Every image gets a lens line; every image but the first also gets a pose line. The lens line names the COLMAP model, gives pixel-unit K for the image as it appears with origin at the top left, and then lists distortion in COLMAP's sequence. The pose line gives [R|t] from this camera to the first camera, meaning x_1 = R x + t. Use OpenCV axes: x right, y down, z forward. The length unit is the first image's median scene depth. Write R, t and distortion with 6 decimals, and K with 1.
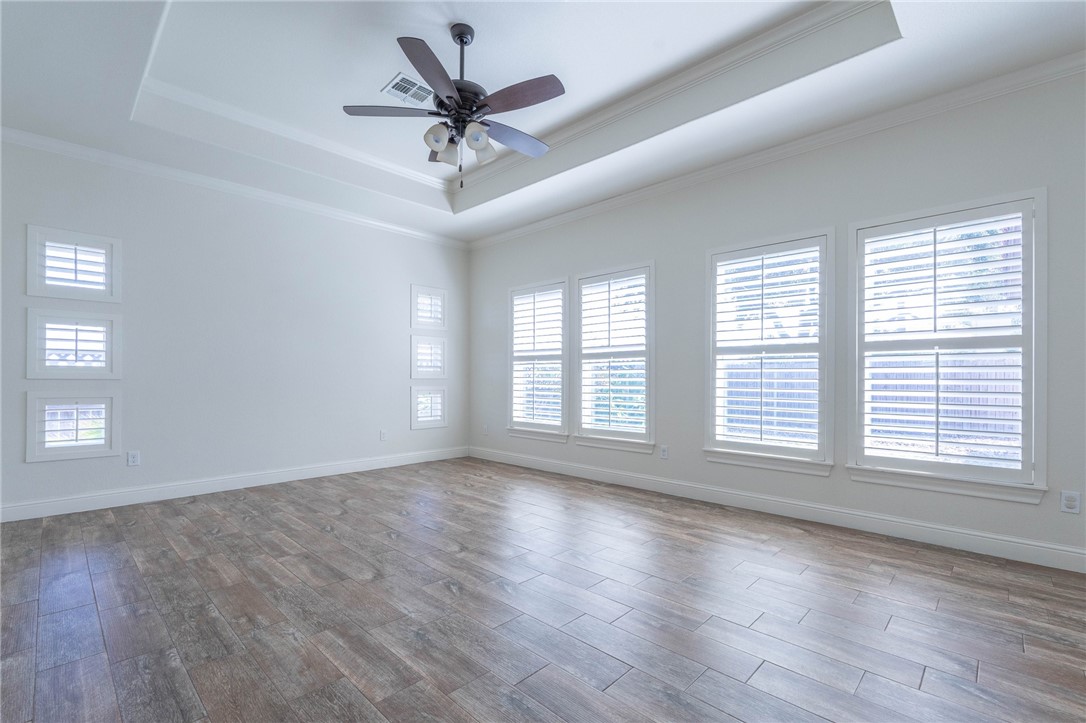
lens RADIAL K [[480.5, 0, 545.3], [0, 480.5, 376.7], [0, 0, 1]] dist [-0.002156, -0.000595]
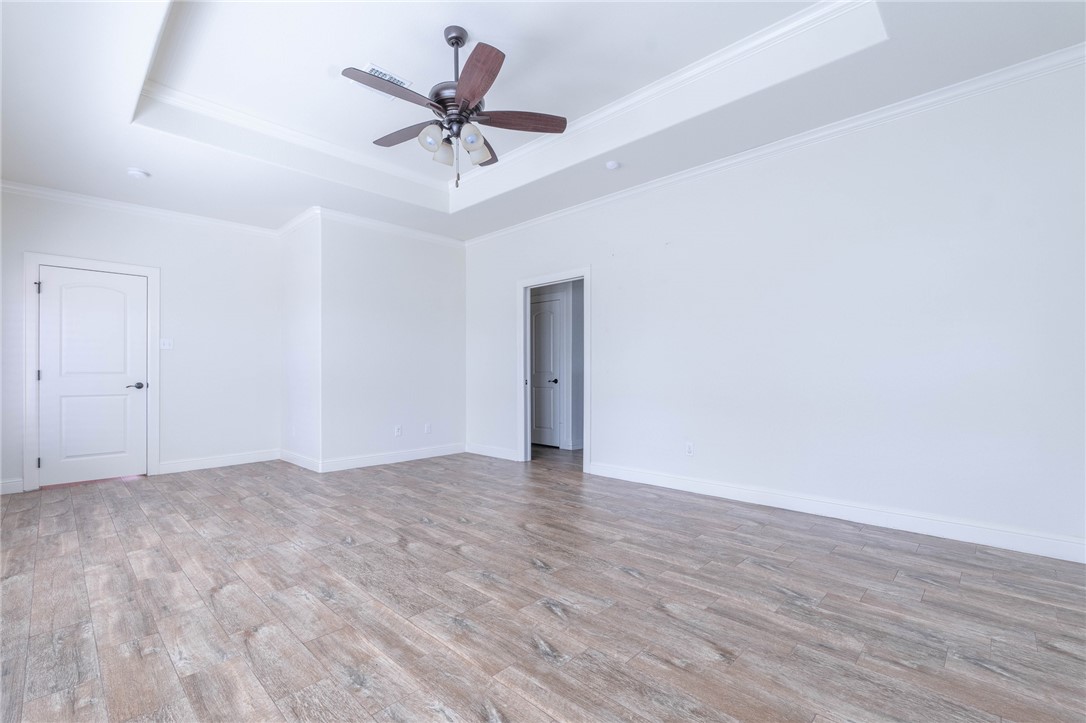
lens RADIAL K [[475.4, 0, 544.1], [0, 475.4, 372.0], [0, 0, 1]] dist [-0.004784, -0.000052]
pose [[-0.999987, 0.002242, -0.004521, -0.294937], [0.002275, 0.999971, -0.007266, 0.003131], [0.004505, -0.007277, -0.999963, 1.682654]]
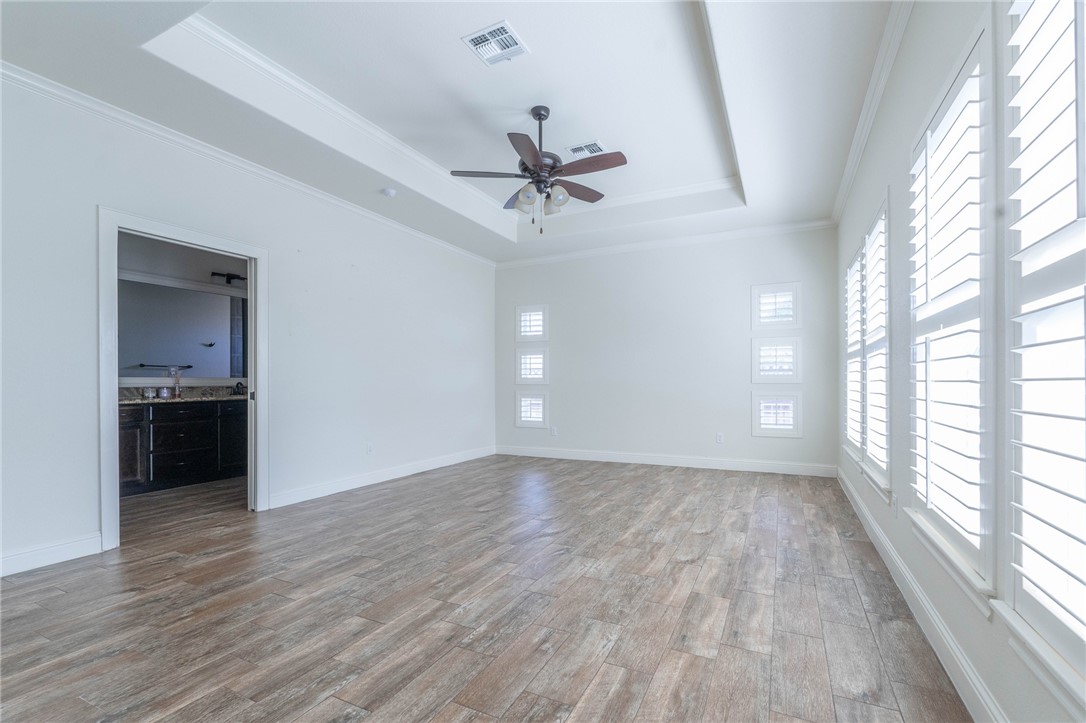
lens RADIAL K [[481.5, 0, 542.7], [0, 481.5, 382.1], [0, 0, 1]] dist [-0.002861, -0.000033]
pose [[0.299644, -0.007249, -0.954023, 0.872745], [0.008830, 0.999949, -0.004824, 0.004927], [0.954010, -0.006979, 0.299693, 0.522942]]
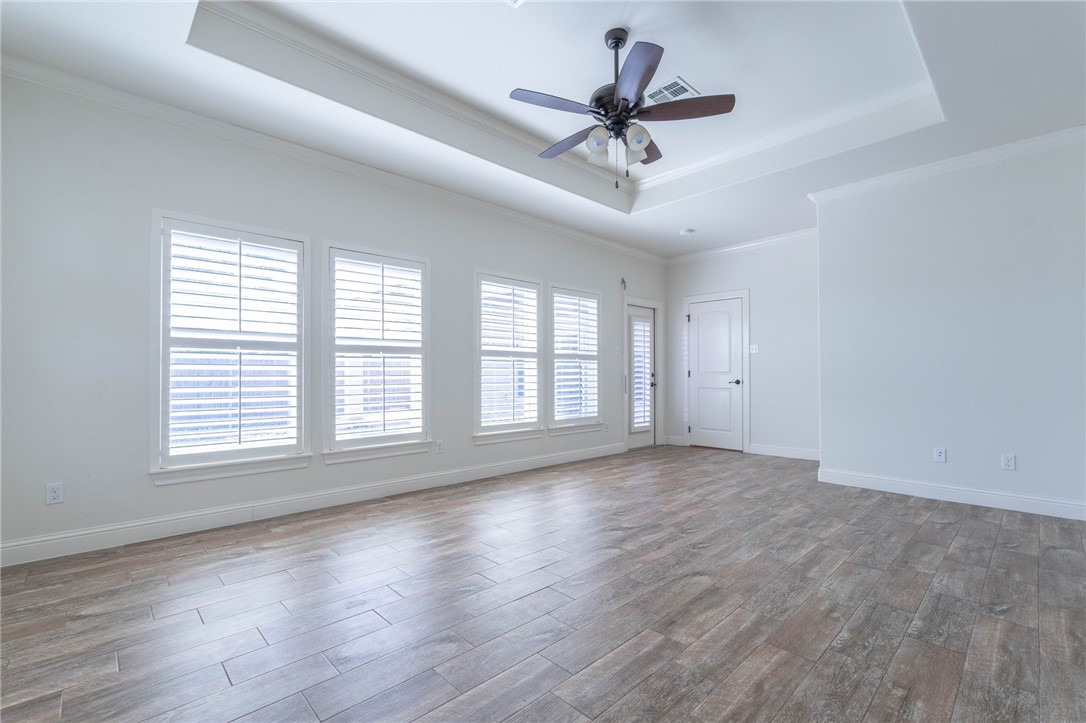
lens RADIAL K [[476.1, 0, 541.2], [0, 476.1, 363.5], [0, 0, 1]] dist [-0.003220, -0.000406]
pose [[0.040436, 0.020707, 0.998968, -0.995164], [-0.000147, 0.999785, -0.020718, -0.002161], [-0.999182, 0.000691, 0.040430, 0.942121]]
